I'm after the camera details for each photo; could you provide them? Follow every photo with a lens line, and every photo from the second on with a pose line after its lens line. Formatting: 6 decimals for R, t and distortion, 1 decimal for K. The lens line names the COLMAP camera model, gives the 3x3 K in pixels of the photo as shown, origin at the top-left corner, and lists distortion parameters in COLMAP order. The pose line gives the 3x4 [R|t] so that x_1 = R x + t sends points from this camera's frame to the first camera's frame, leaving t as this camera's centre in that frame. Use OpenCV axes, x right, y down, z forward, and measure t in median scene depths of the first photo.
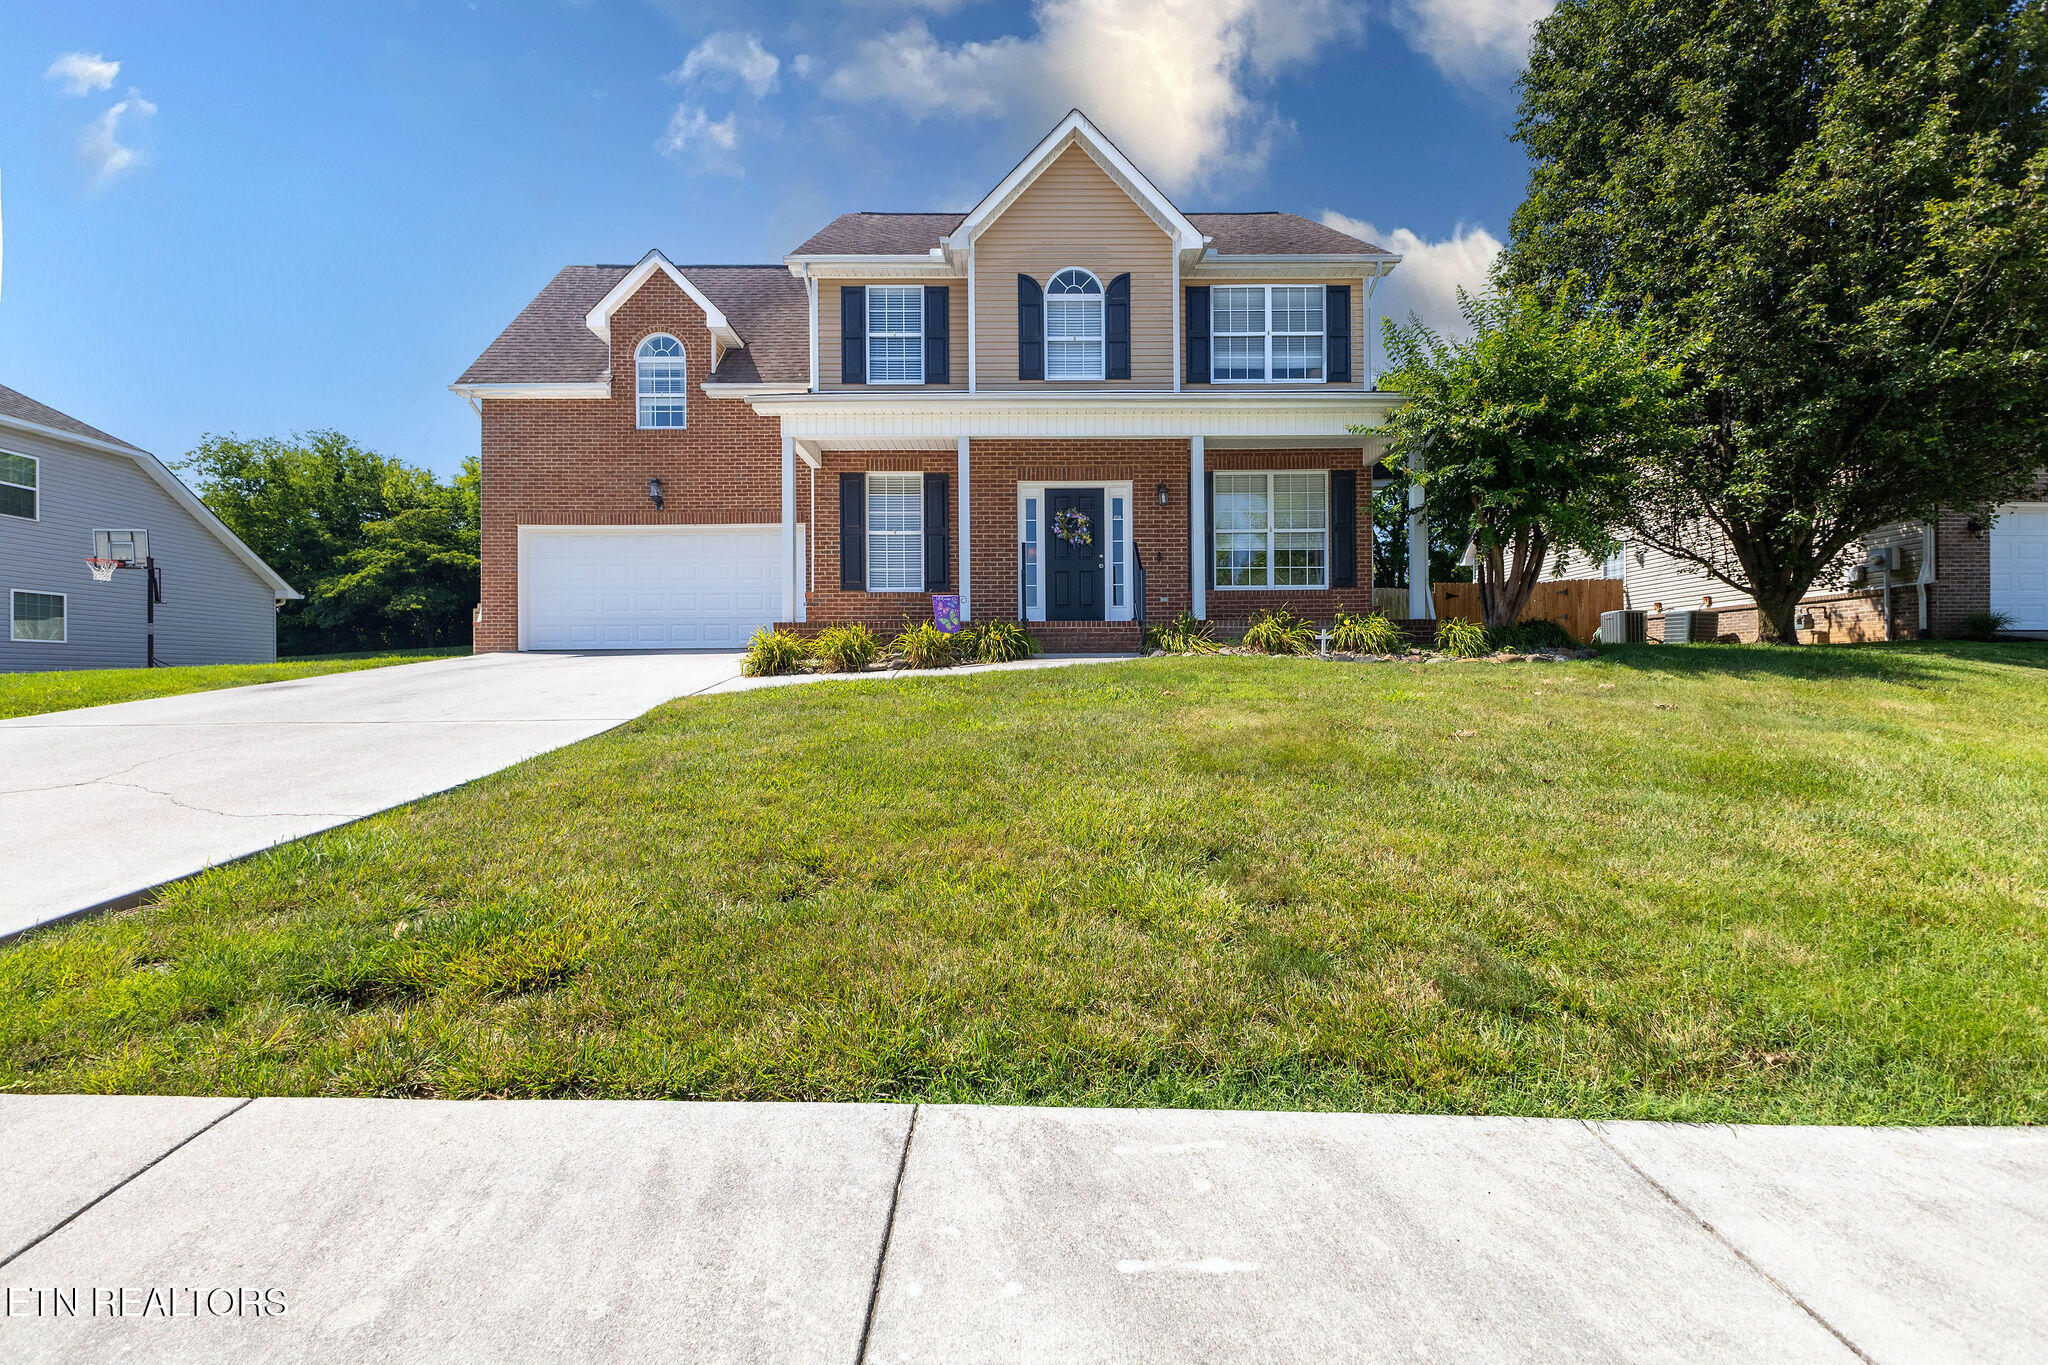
lens RADIAL K [[807.6, 0, 1024.1], [0, 807.6, 679.7], [0, 0, 1]] dist [0.006465, -0.000086]
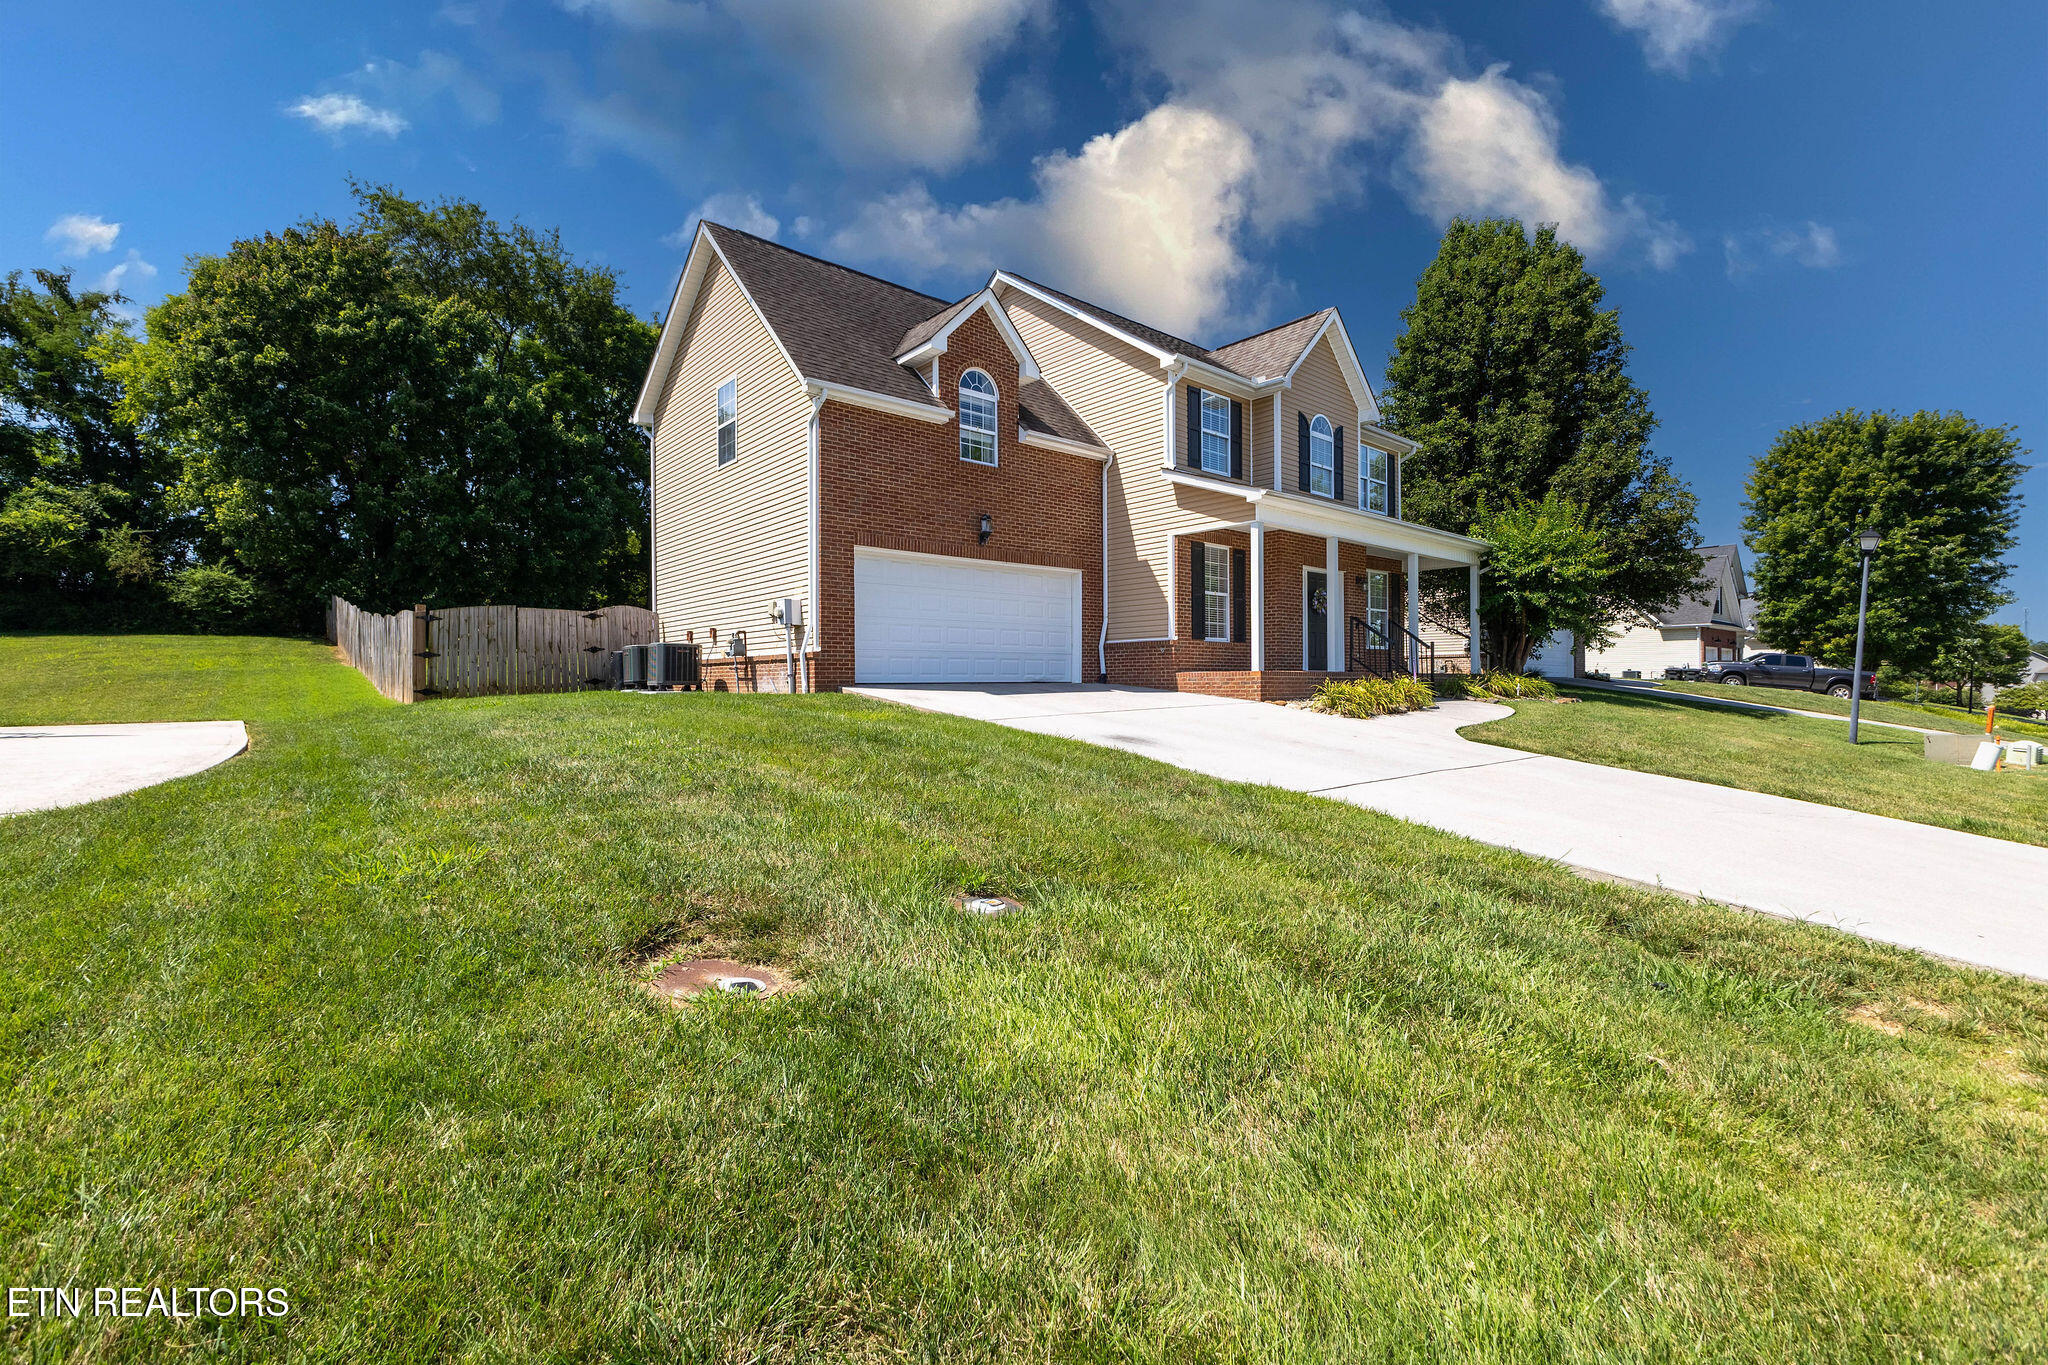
lens RADIAL K [[807.6, 0, 1024.4], [0, 807.6, 682.4], [0, 0, 1]] dist [0.006465, -0.000086]
pose [[0.795199, 0.002681, 0.606343, -1.019787], [-0.001375, 0.999996, -0.002619, -0.036403], [-0.606348, 0.001249, 0.795199, 0.170738]]
